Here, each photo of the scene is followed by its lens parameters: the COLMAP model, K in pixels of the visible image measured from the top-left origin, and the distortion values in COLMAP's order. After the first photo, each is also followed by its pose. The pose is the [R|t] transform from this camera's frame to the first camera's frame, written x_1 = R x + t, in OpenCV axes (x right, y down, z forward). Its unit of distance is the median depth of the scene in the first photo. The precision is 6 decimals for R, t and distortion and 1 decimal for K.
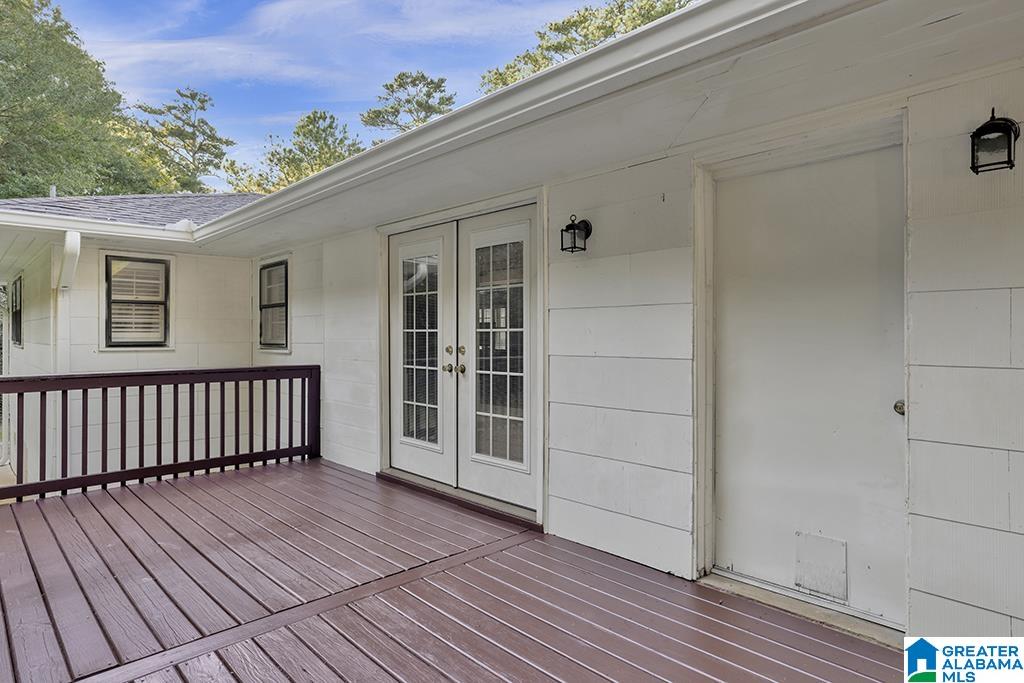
lens RADIAL K [[579.6, 0, 508.8], [0, 579.6, 337.9], [0, 0, 1]] dist [-0.000461, 0.000212]
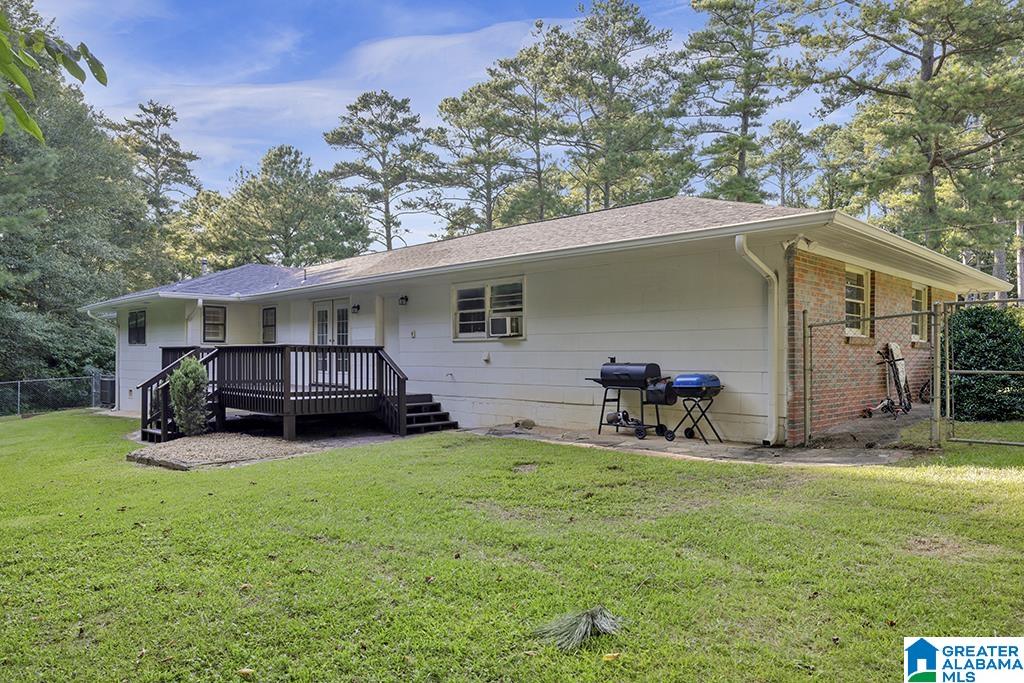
lens RADIAL K [[683.3, 0, 518.2], [0, 683.3, 351.9], [0, 0, 1]] dist [0.002364, 0.000773]
pose [[0.999842, 0.001367, 0.017738, 0.061947], [-0.001170, 0.999937, -0.011144, 0.009039], [-0.017753, 0.011122, 0.999781, -0.199676]]
